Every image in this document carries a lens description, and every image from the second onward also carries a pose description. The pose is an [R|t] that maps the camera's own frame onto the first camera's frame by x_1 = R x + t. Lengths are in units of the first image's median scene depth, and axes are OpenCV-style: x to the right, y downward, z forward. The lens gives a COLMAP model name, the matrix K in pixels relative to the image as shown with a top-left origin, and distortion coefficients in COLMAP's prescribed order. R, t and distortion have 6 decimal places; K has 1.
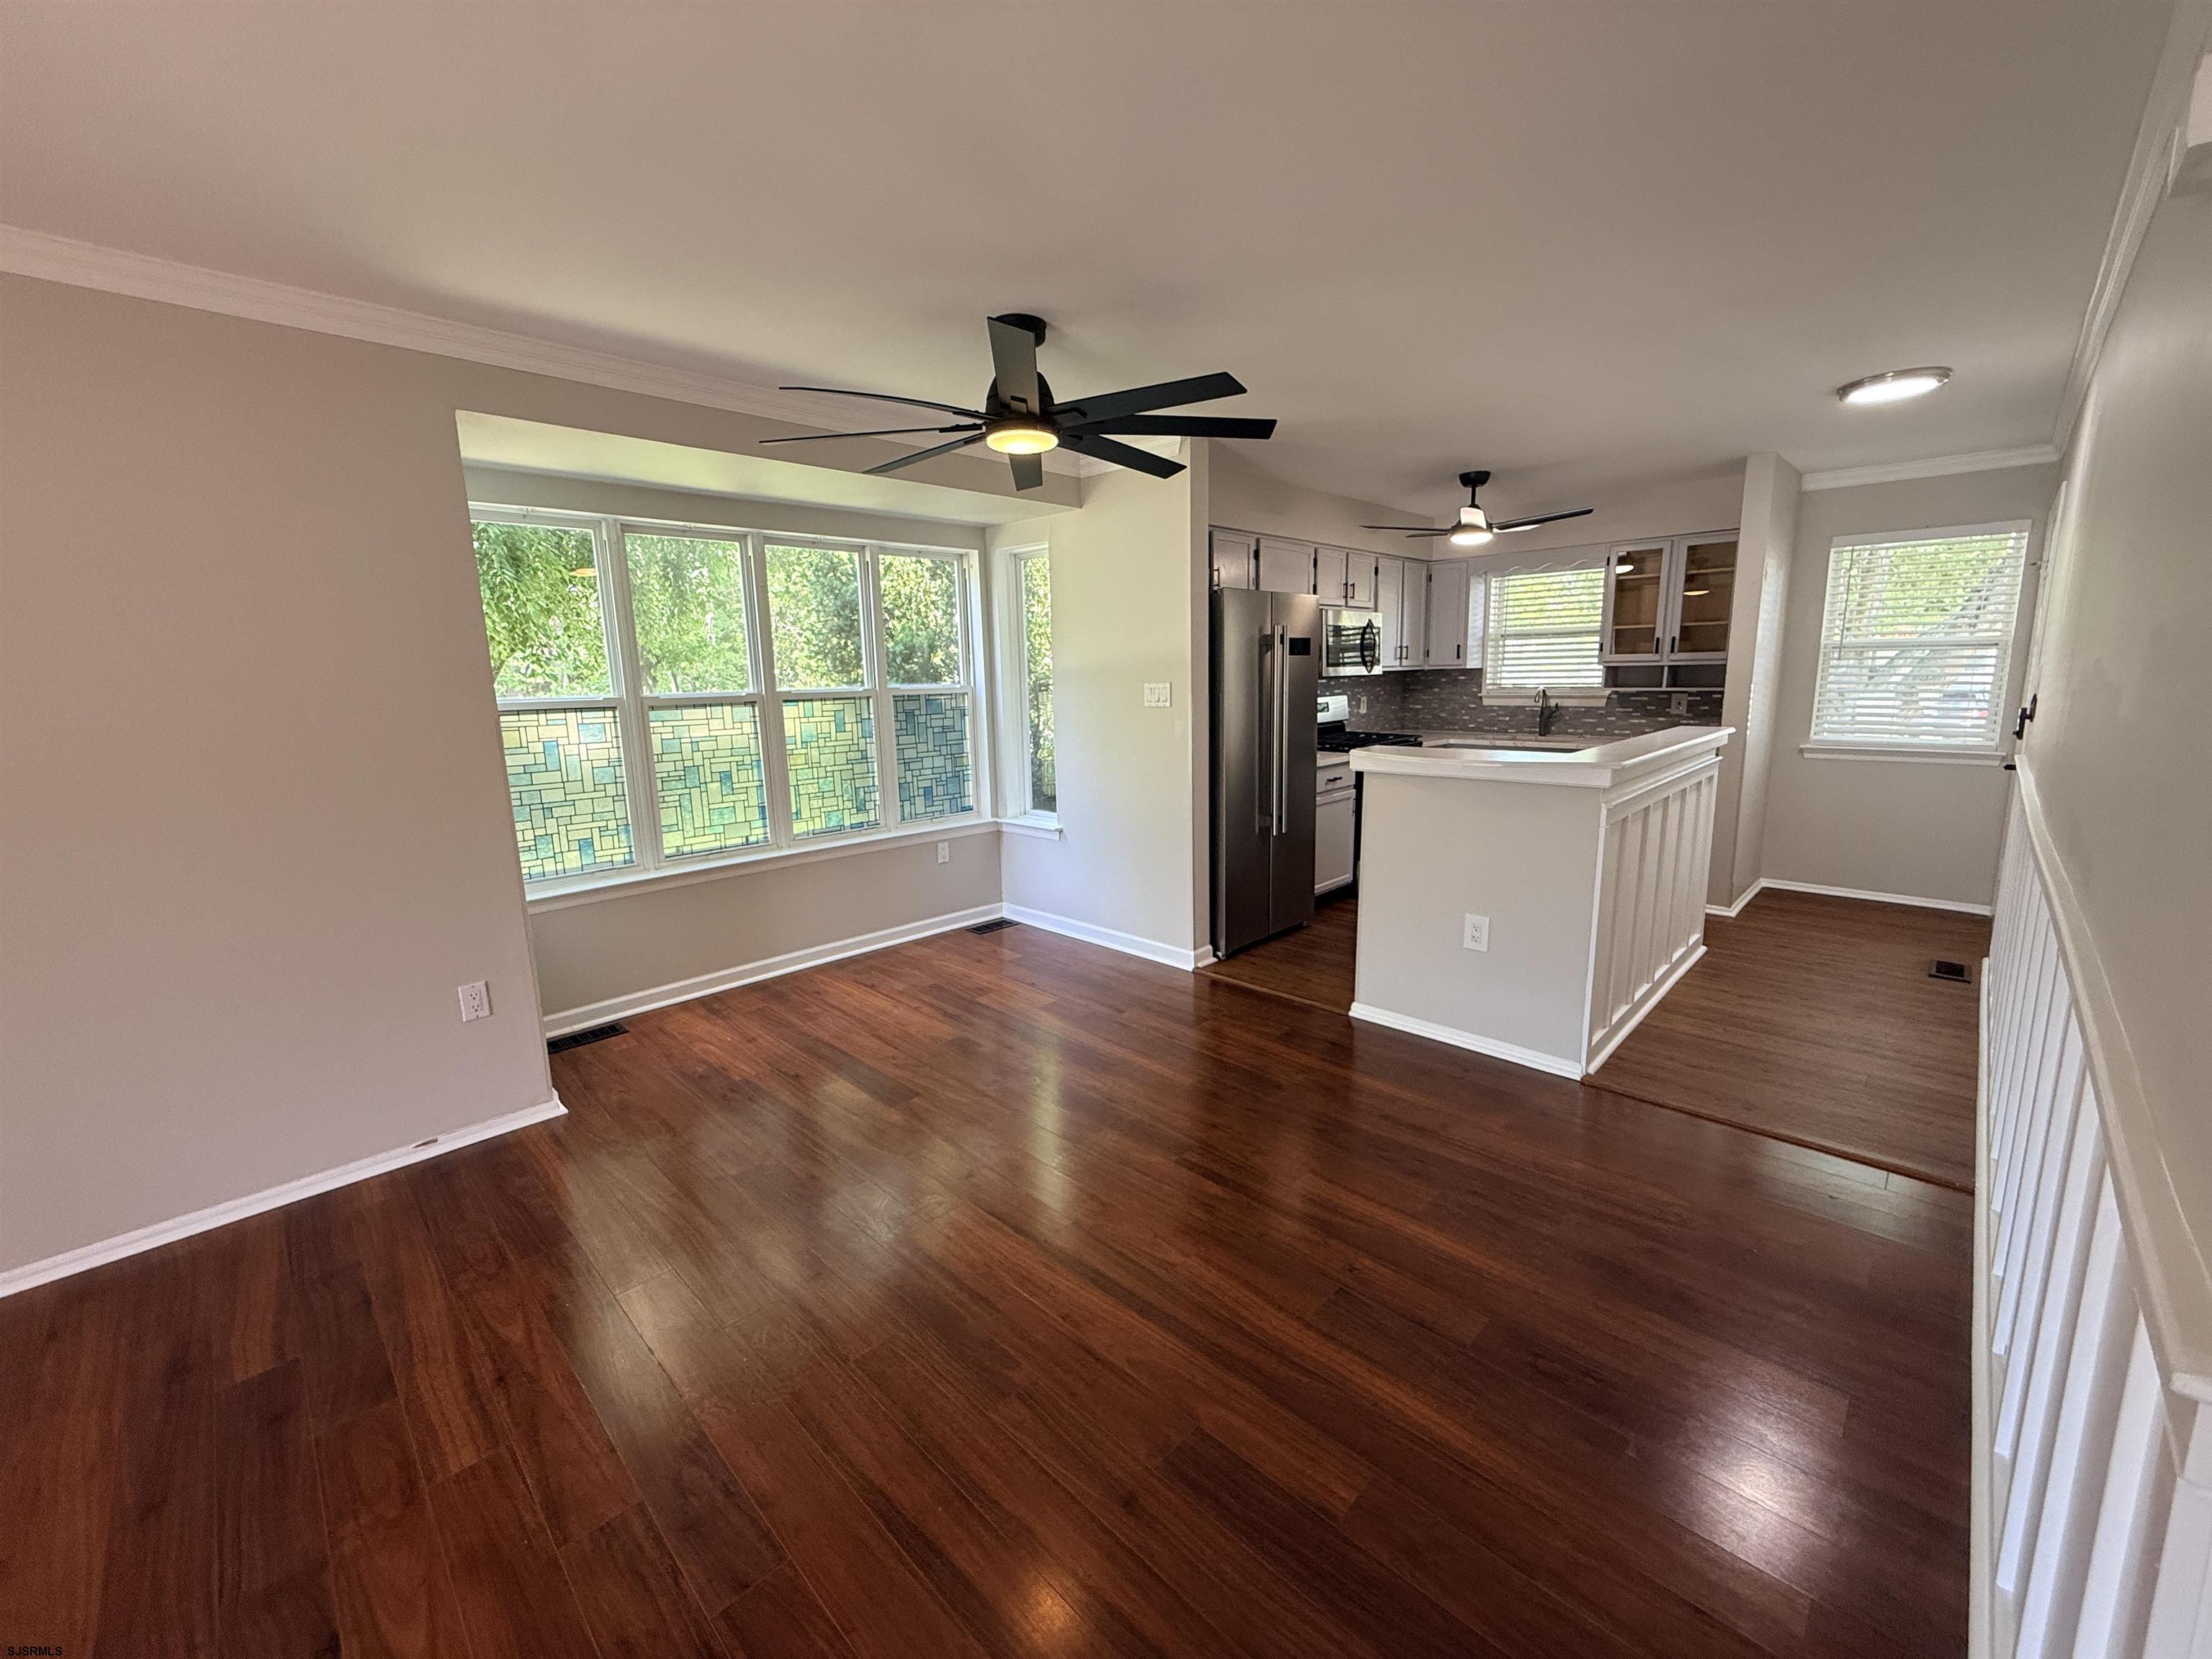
lens RADIAL K [[877.8, 0, 1106.0], [0, 877.8, 829.5], [0, 0, 1]] dist [-0.000563, -0.000289]
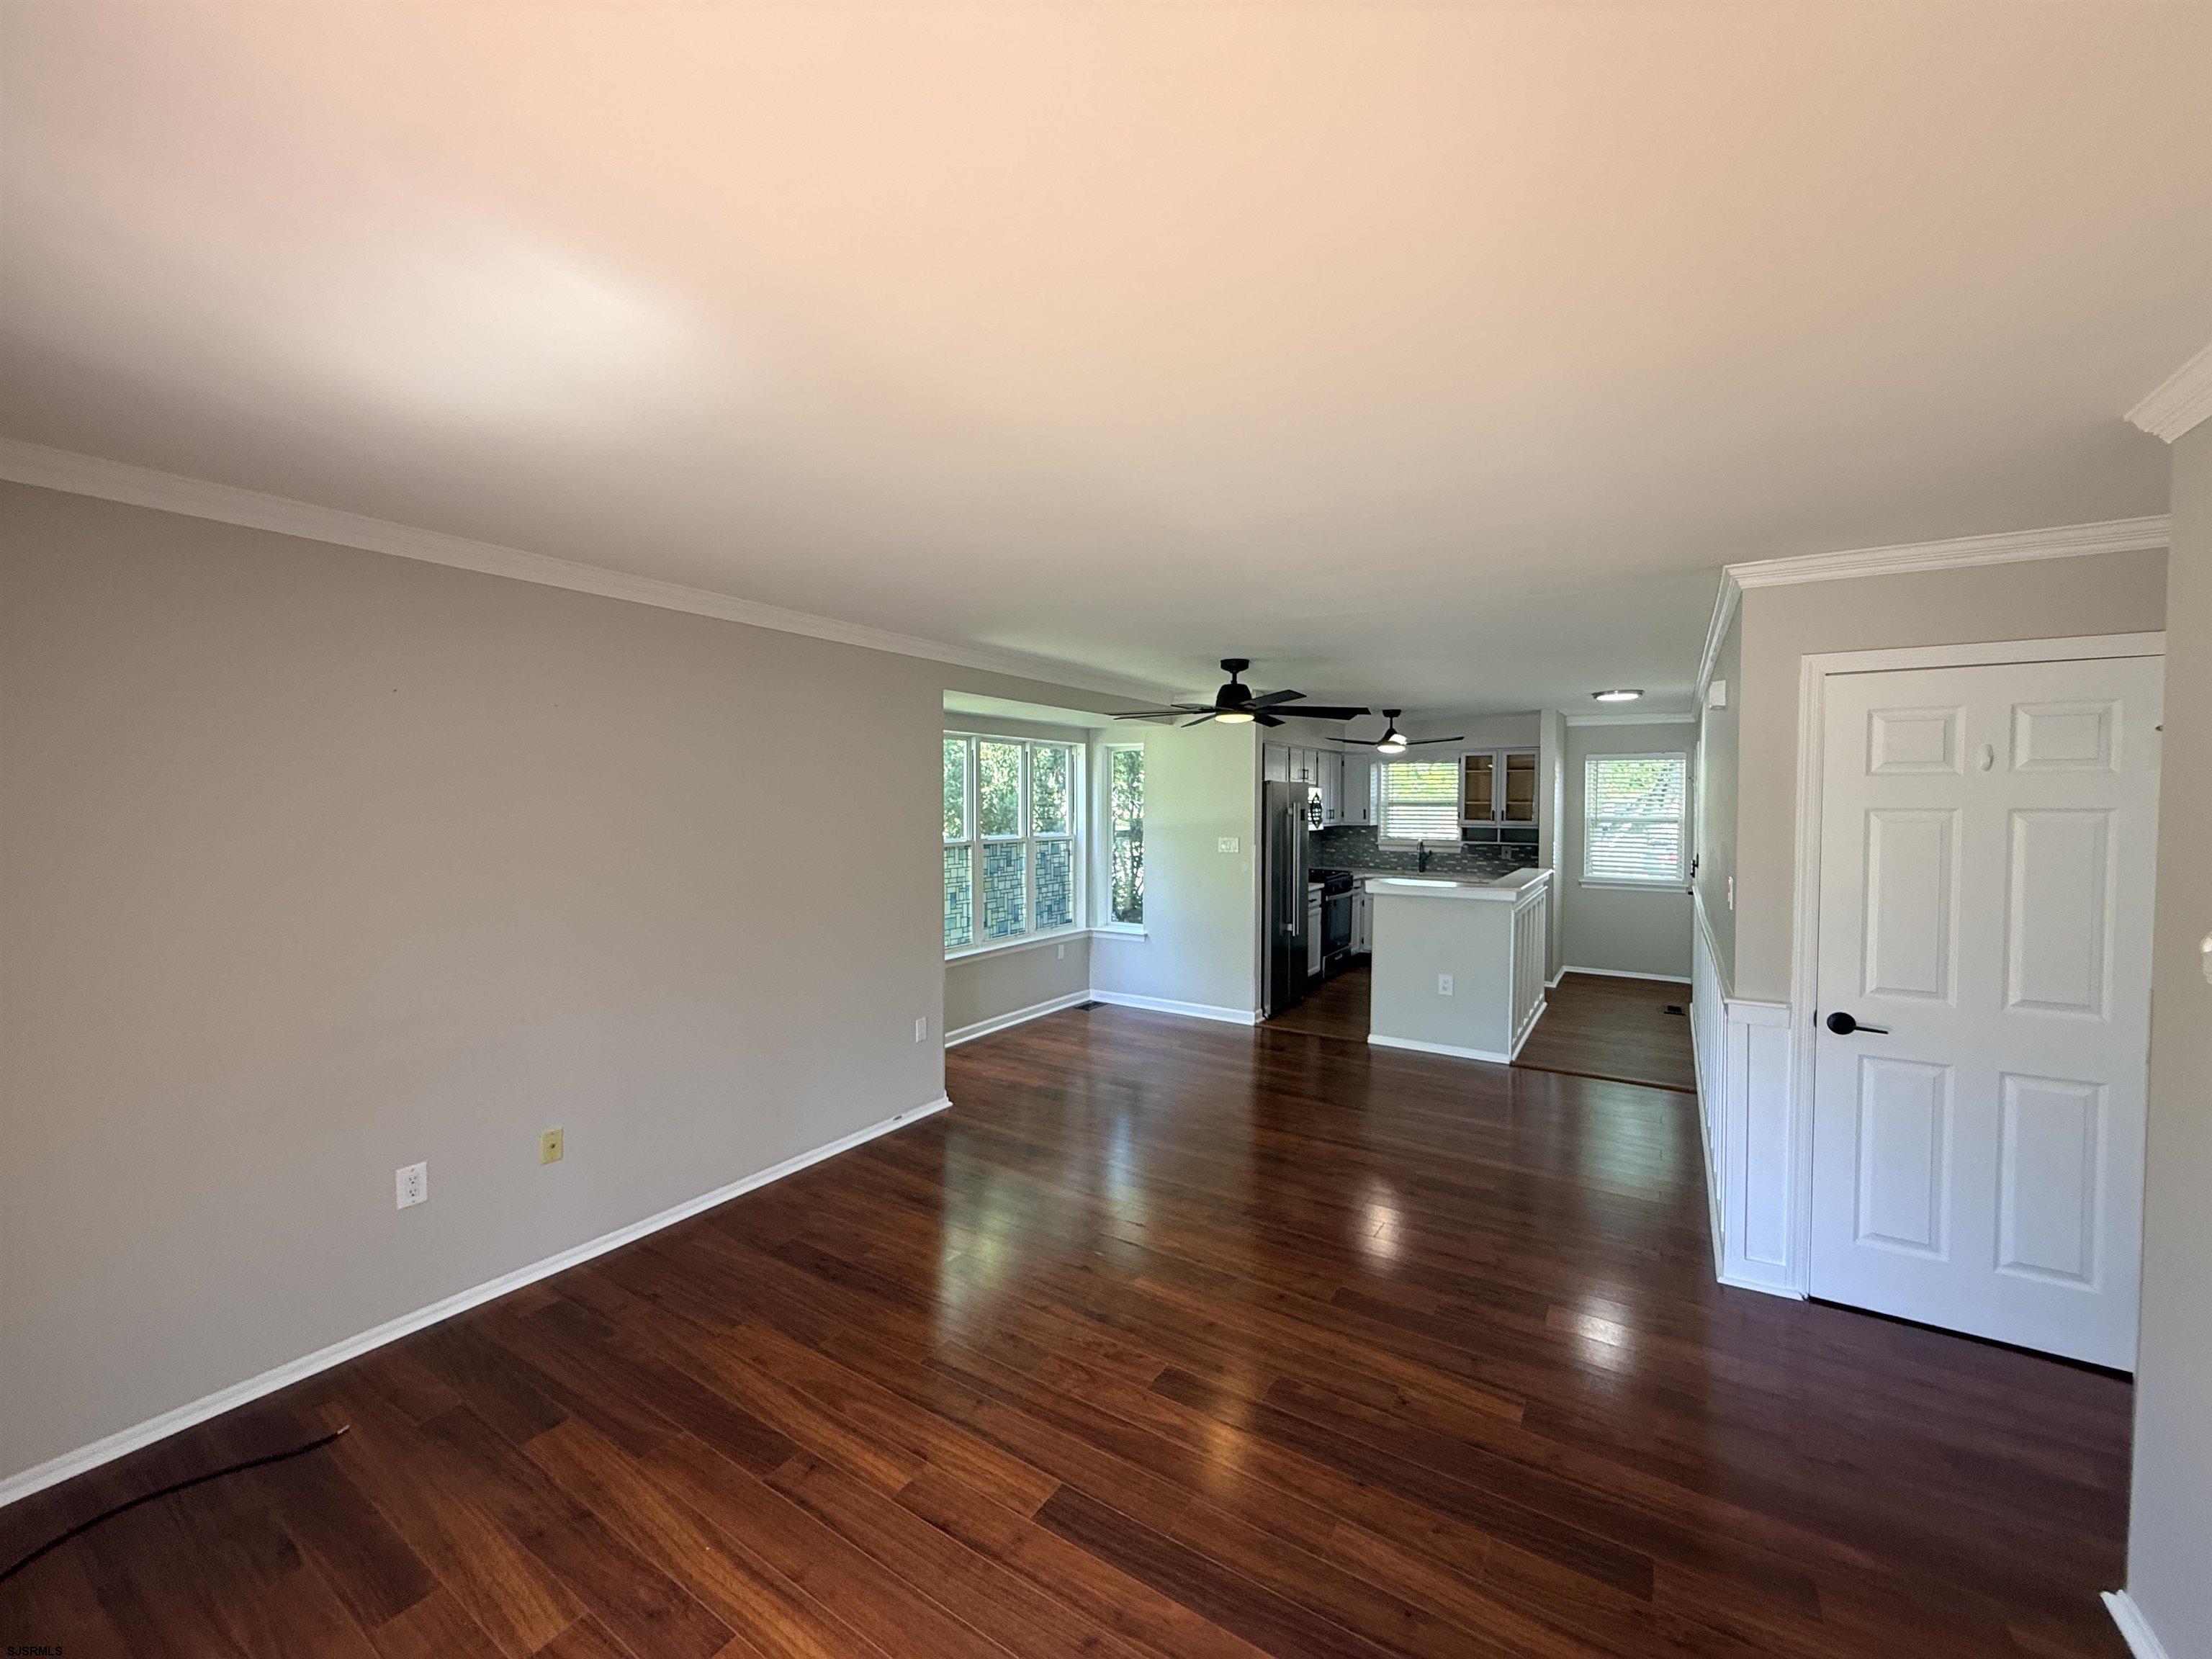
lens RADIAL K [[877.8, 0, 1106.0], [0, 877.8, 829.5], [0, 0, 1]] dist [-0.000563, -0.000289]
pose [[0.978245, 0.018767, 0.206601, -0.424896], [0.011869, 0.989205, -0.146054, 0.040011], [-0.207112, 0.145328, 0.967463, -0.421051]]
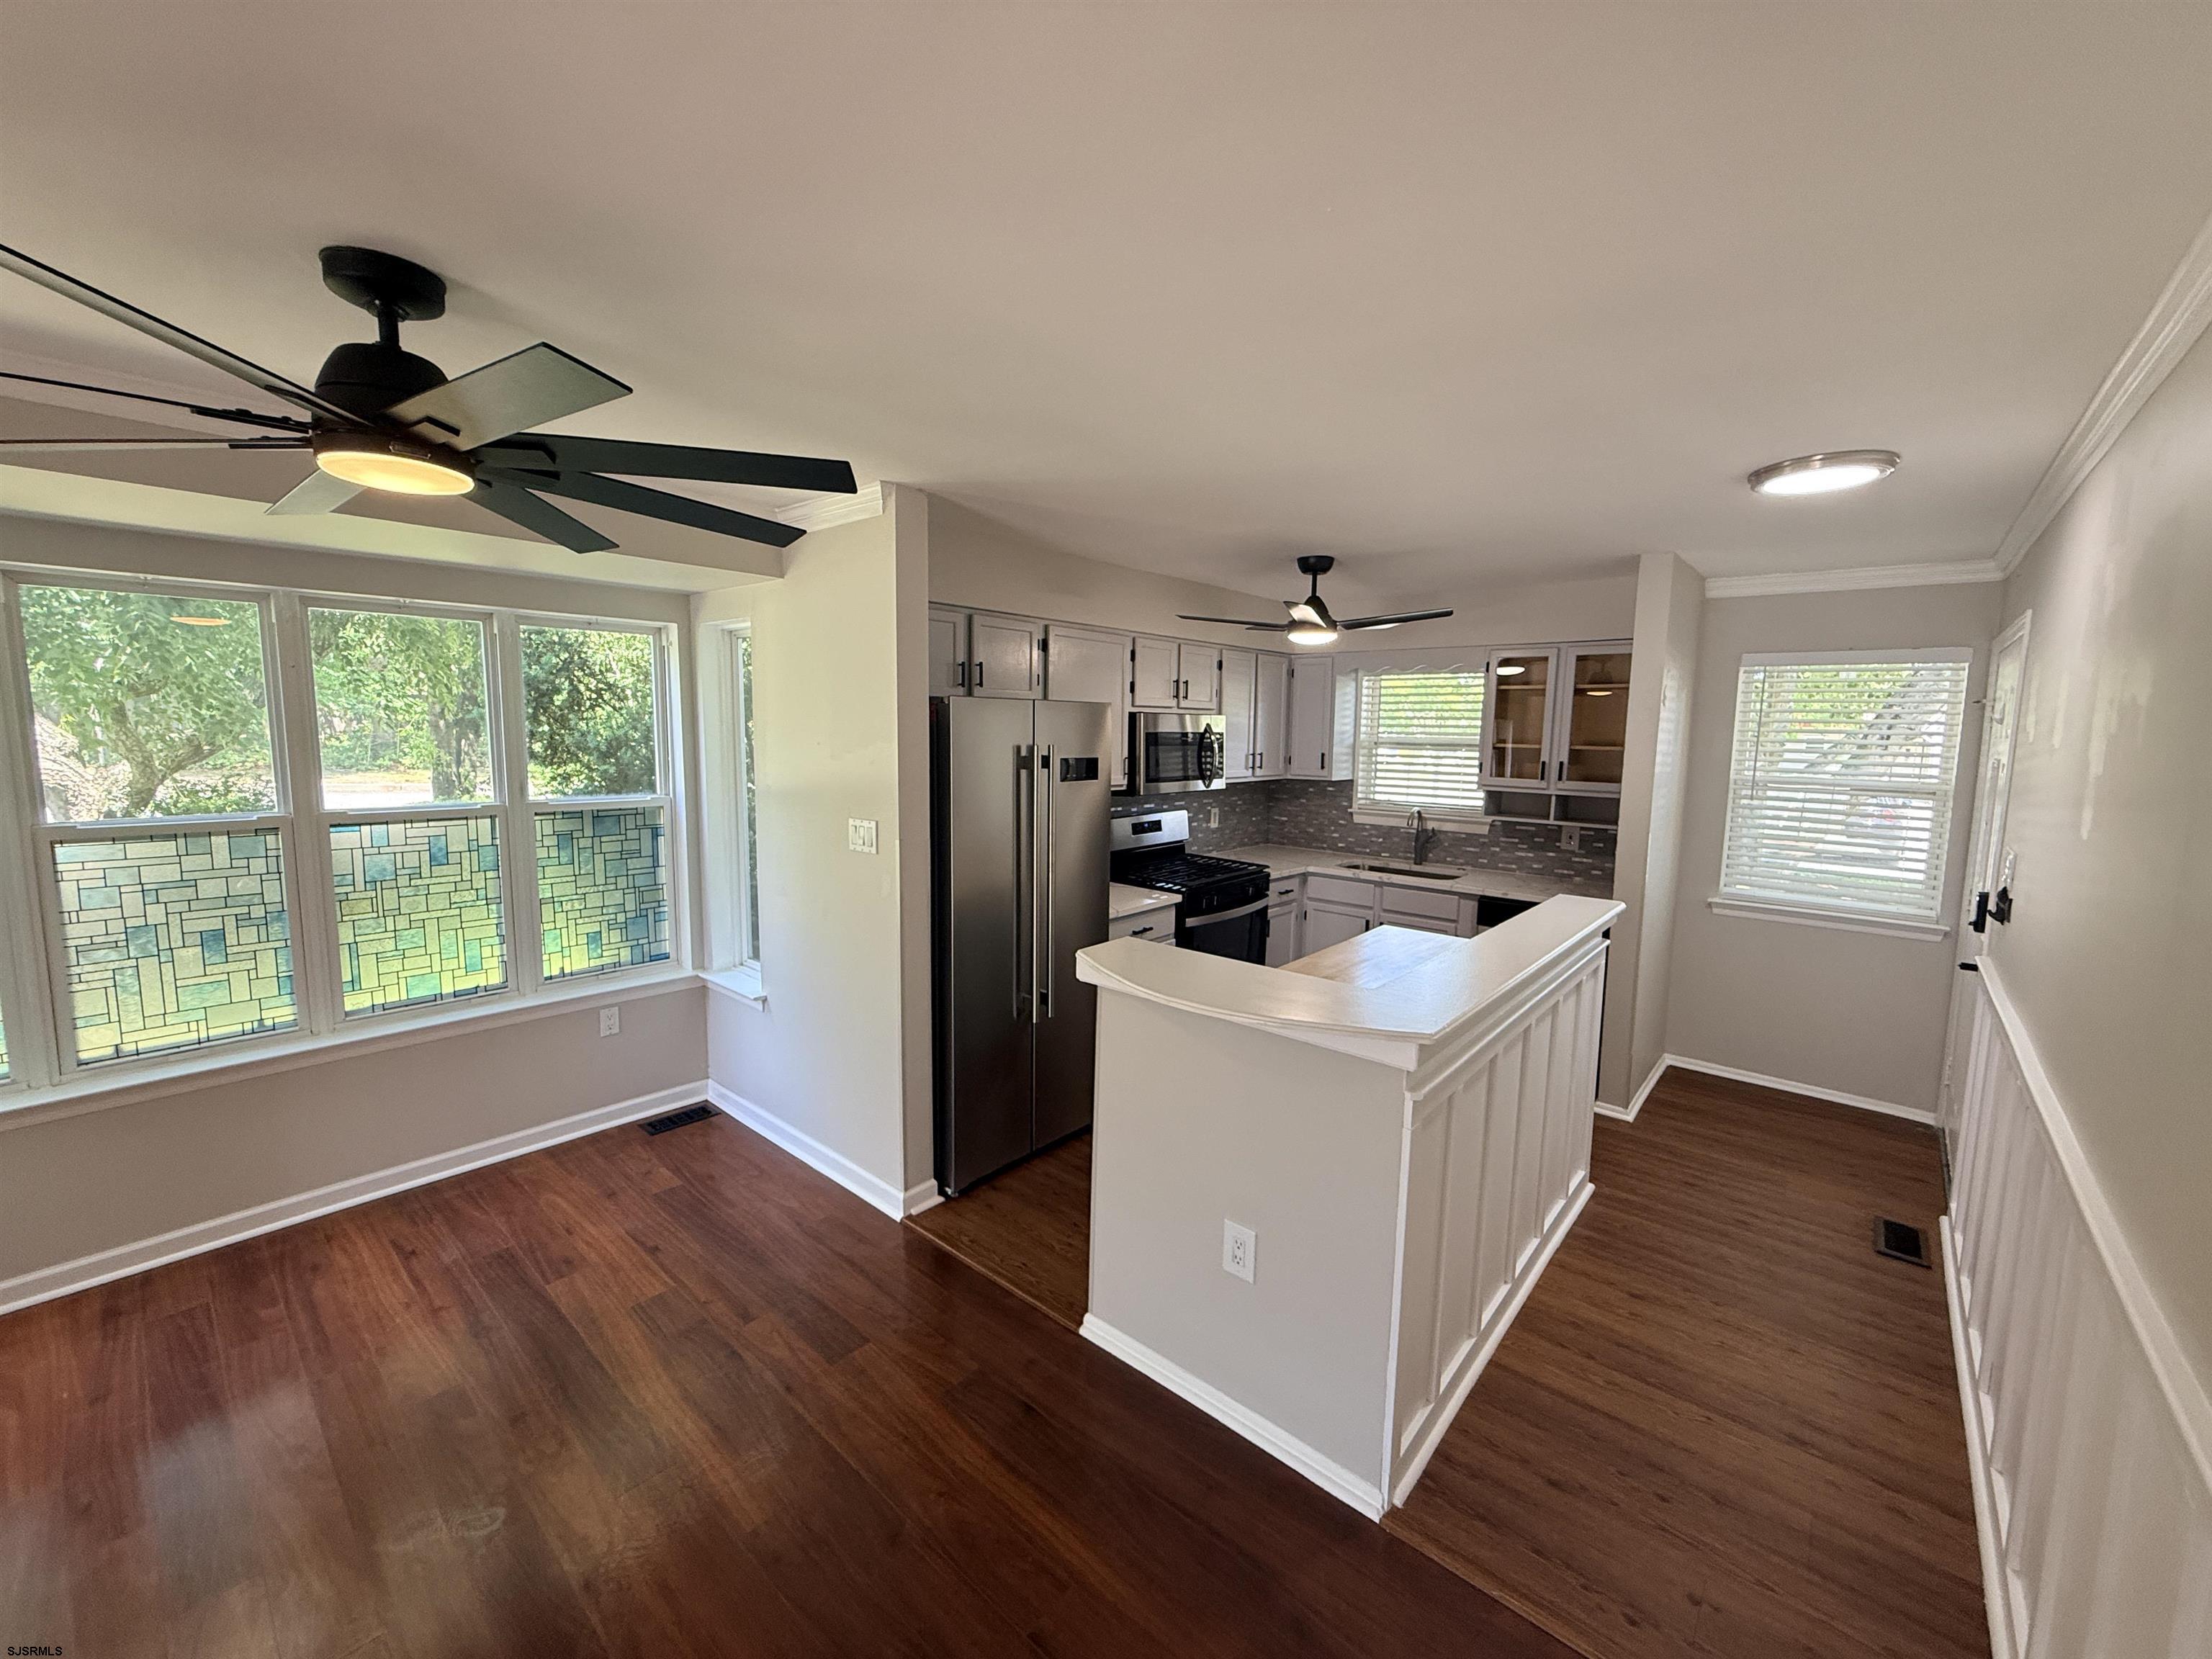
lens RADIAL K [[877.8, 0, 1106.0], [0, 877.8, 829.5], [0, 0, 1]] dist [-0.000563, -0.000289]
pose [[0.997422, 0.030959, 0.064729, 0.187224], [-0.027004, 0.997766, -0.061109, -0.105844], [-0.066477, 0.059203, 0.996030, 0.232323]]
